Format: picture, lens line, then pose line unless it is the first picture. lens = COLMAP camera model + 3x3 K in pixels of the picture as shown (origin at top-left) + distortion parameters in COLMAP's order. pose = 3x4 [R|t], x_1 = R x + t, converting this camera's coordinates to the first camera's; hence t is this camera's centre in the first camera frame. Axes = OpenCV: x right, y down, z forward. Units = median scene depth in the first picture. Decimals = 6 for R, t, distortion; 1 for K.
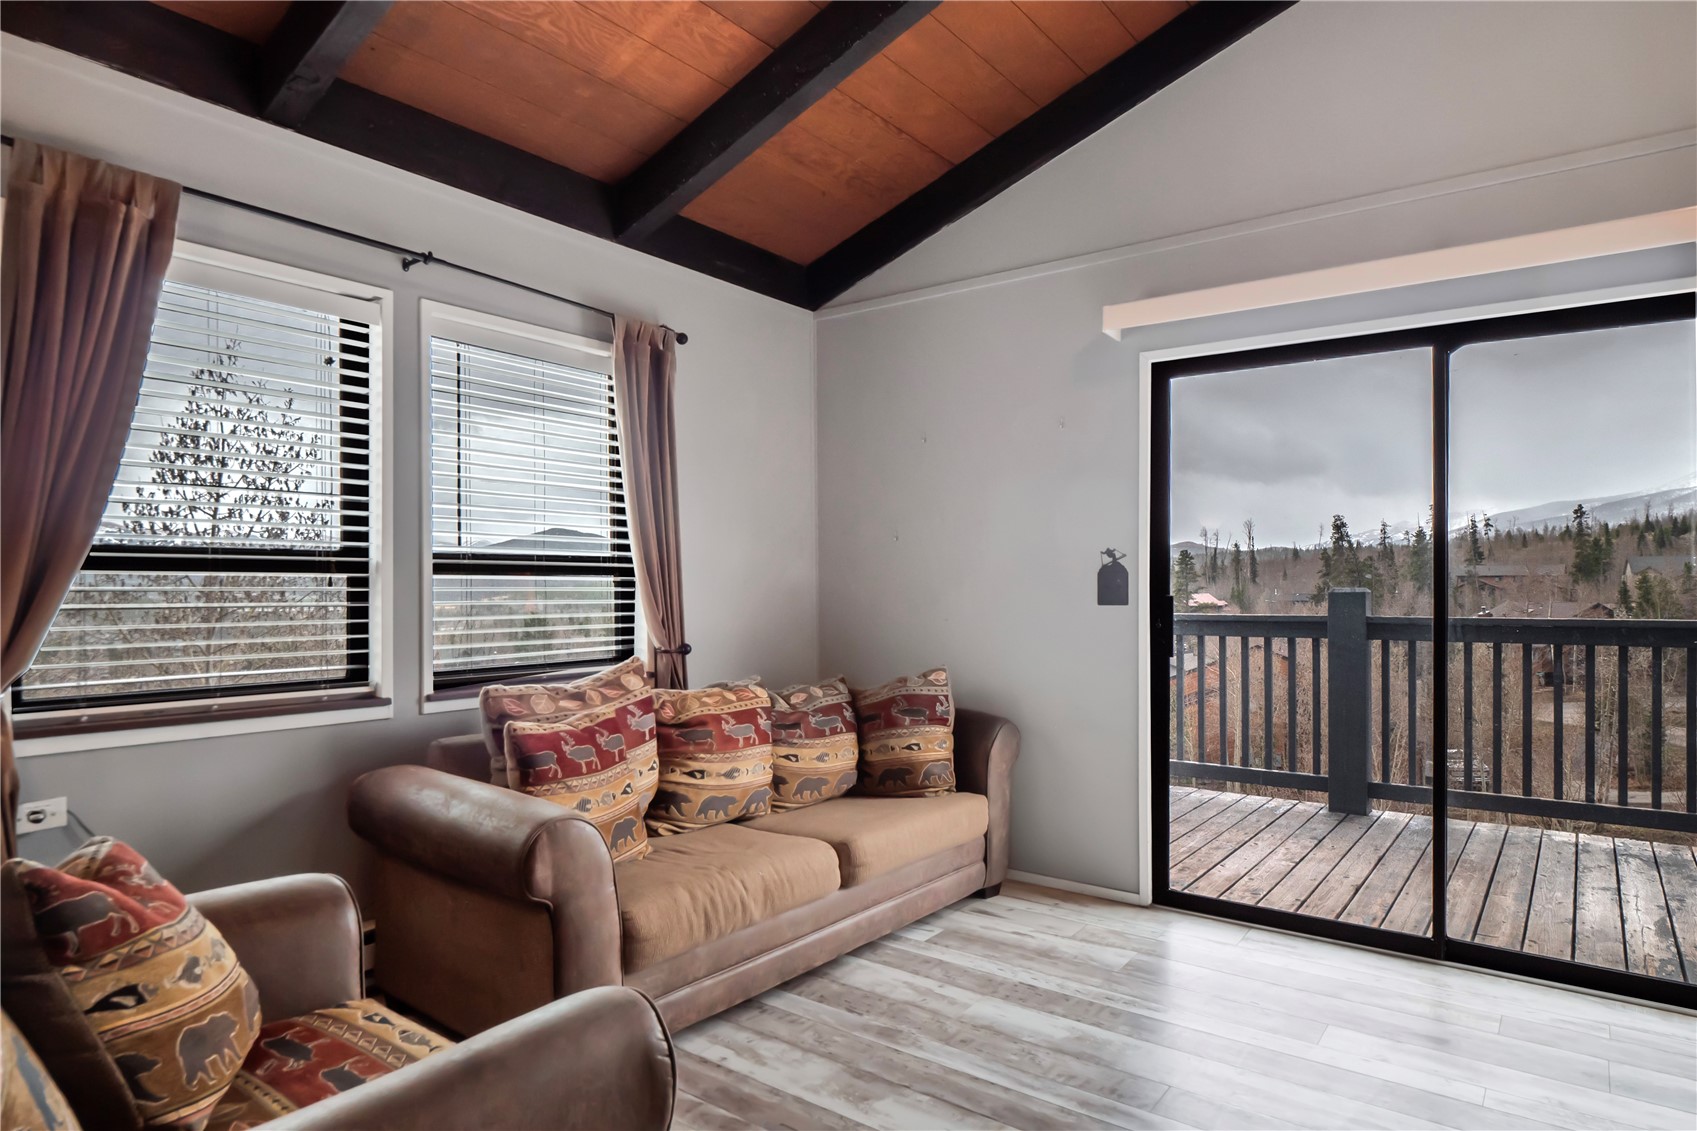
lens RADIAL K [[981.8, 0, 839.9], [0, 981.8, 577.6], [0, 0, 1]] dist [-0.002351, -0.002405]
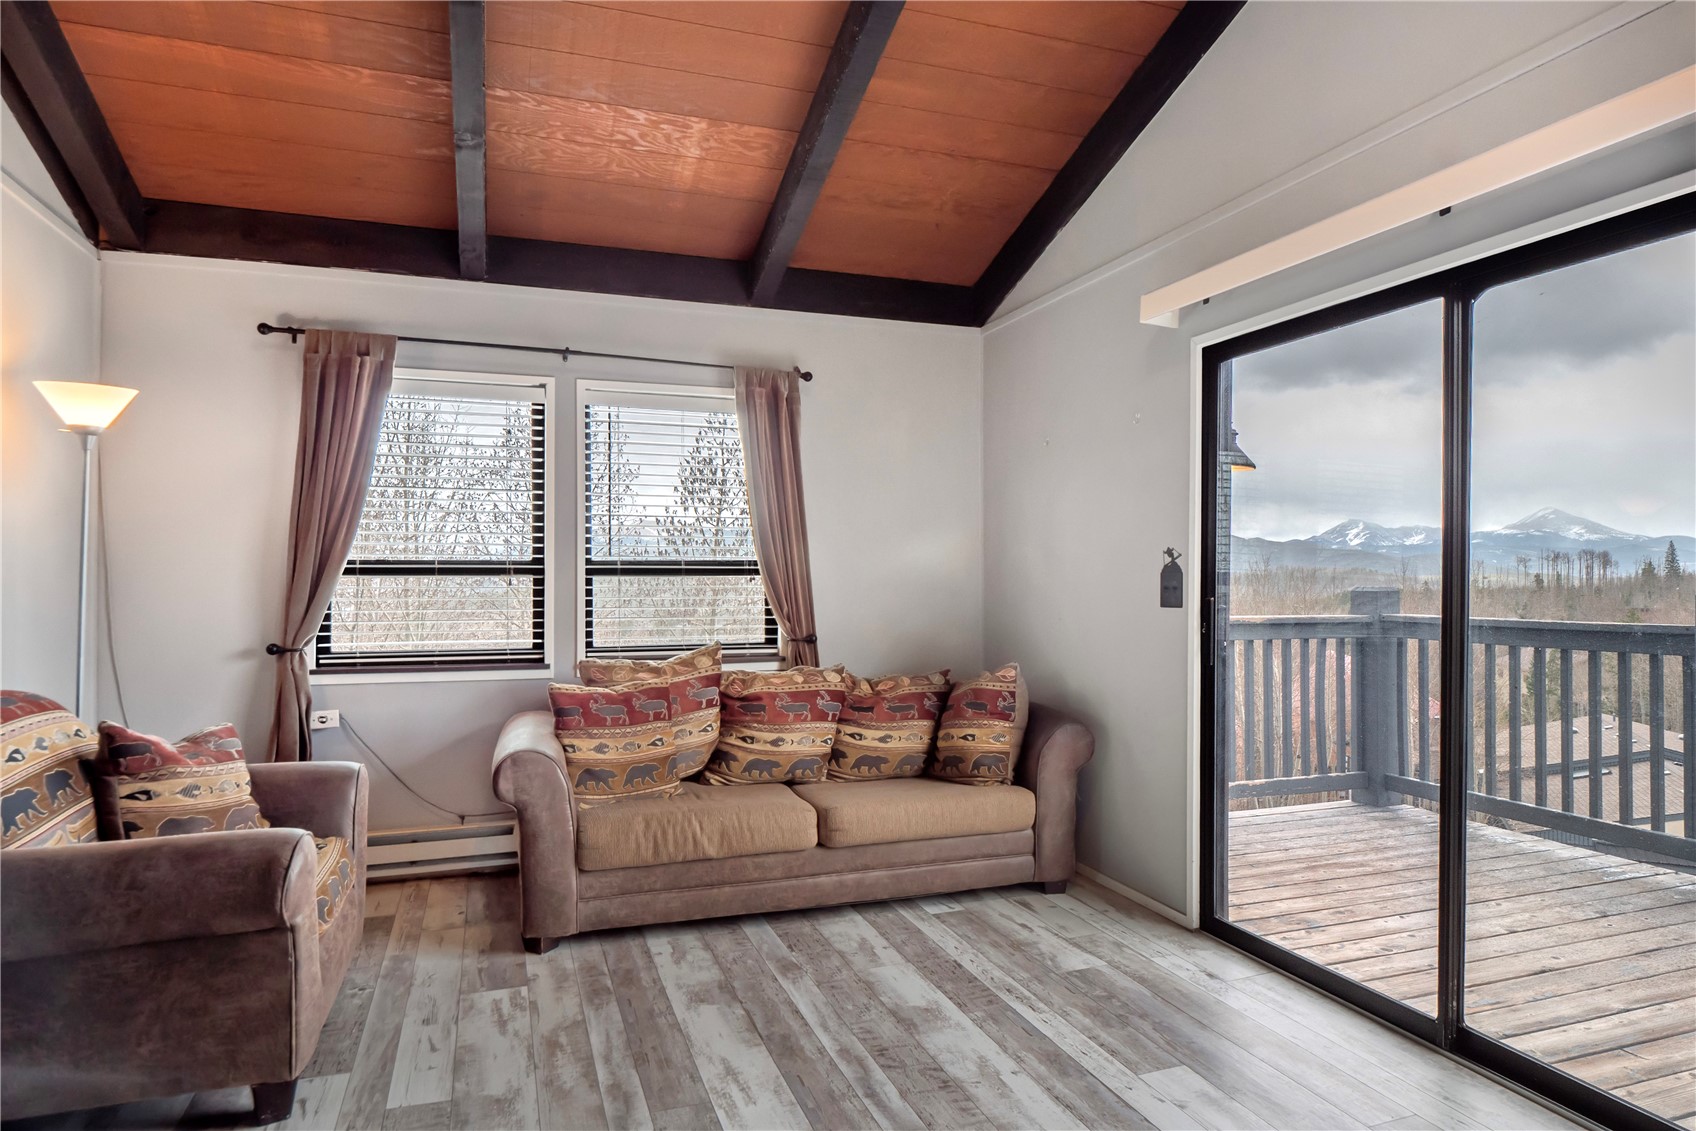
lens RADIAL K [[970.0, 0, 842.5], [0, 970.0, 572.4], [0, 0, 1]] dist [-0.002139, -0.001165]
pose [[0.837984, -0.002618, -0.545689, 0.604311], [0.003465, 0.999994, 0.000524, -0.008507], [0.545684, -0.002330, 0.837988, 0.049028]]
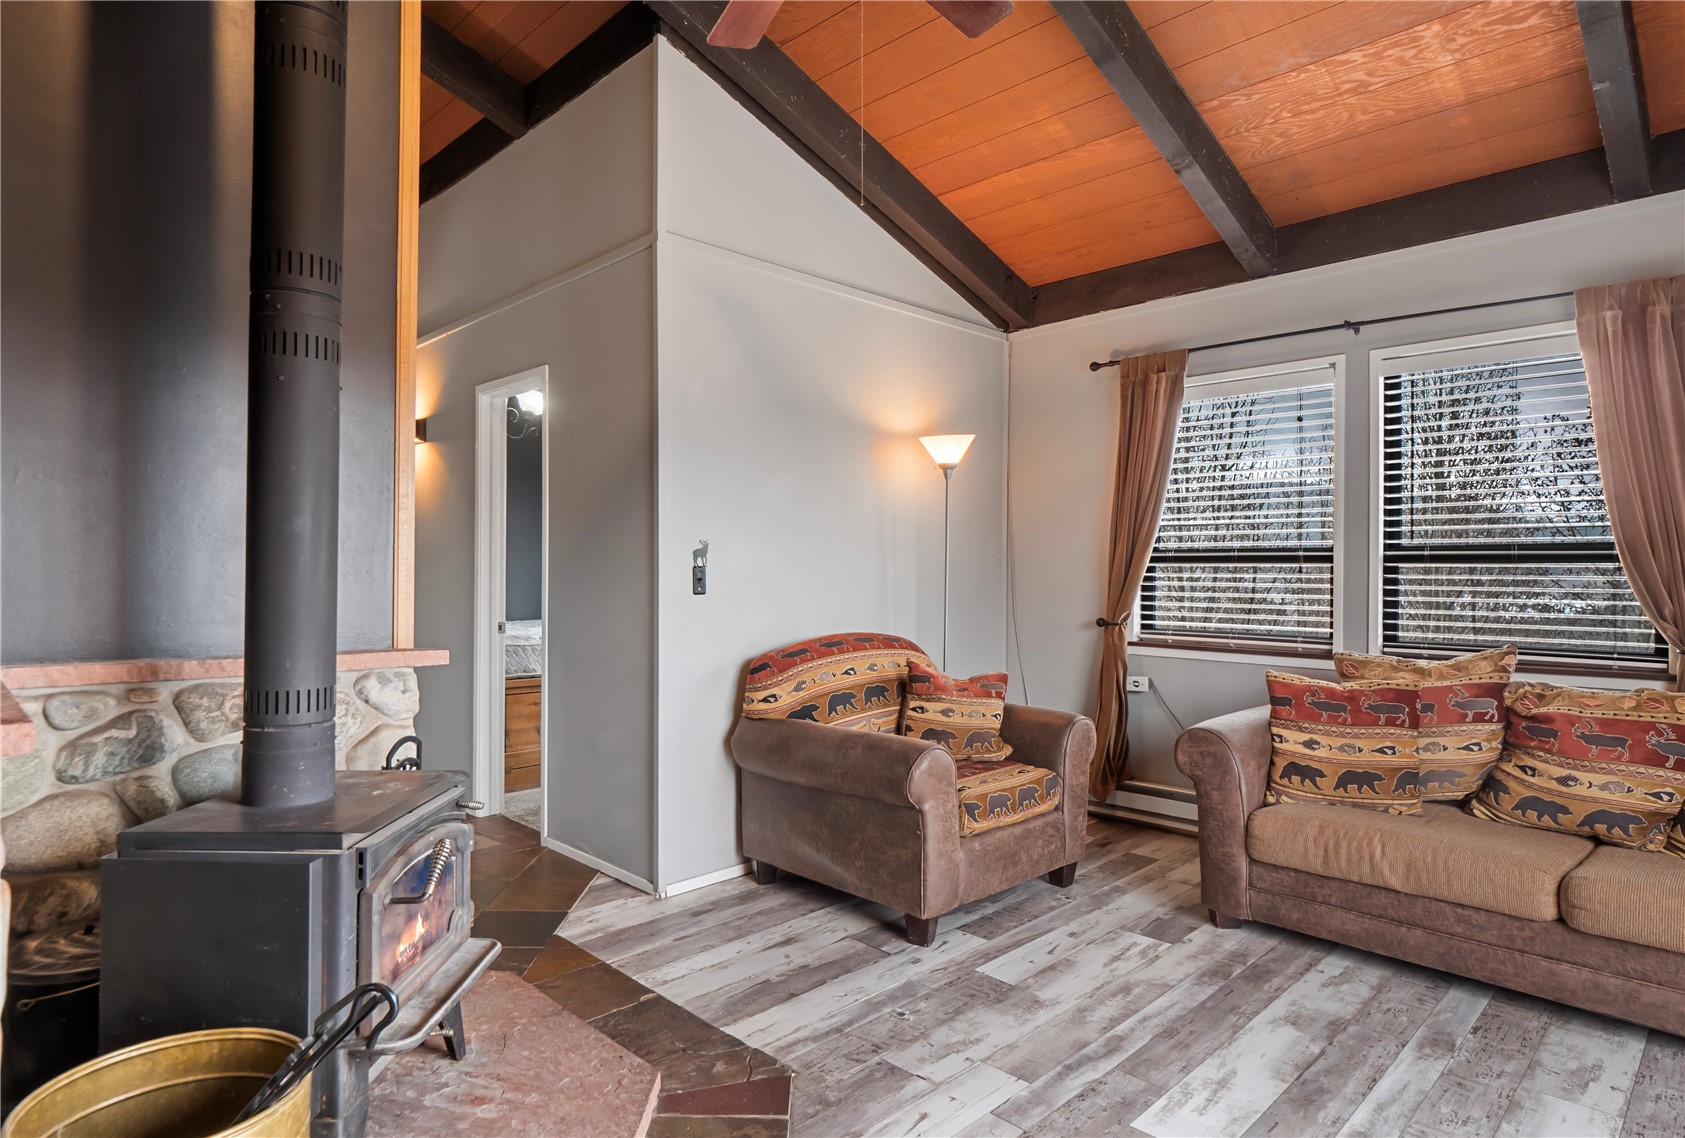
lens RADIAL K [[944.6, 0, 842.5], [0, 944.6, 569.0], [0, 0, 1]] dist [-0.005290, -0.000218]
pose [[-0.126638, 0.002646, -0.991945, 0.843262], [0.005364, 0.999984, 0.001983, -0.003050], [0.991935, -0.005070, -0.126650, 0.441954]]
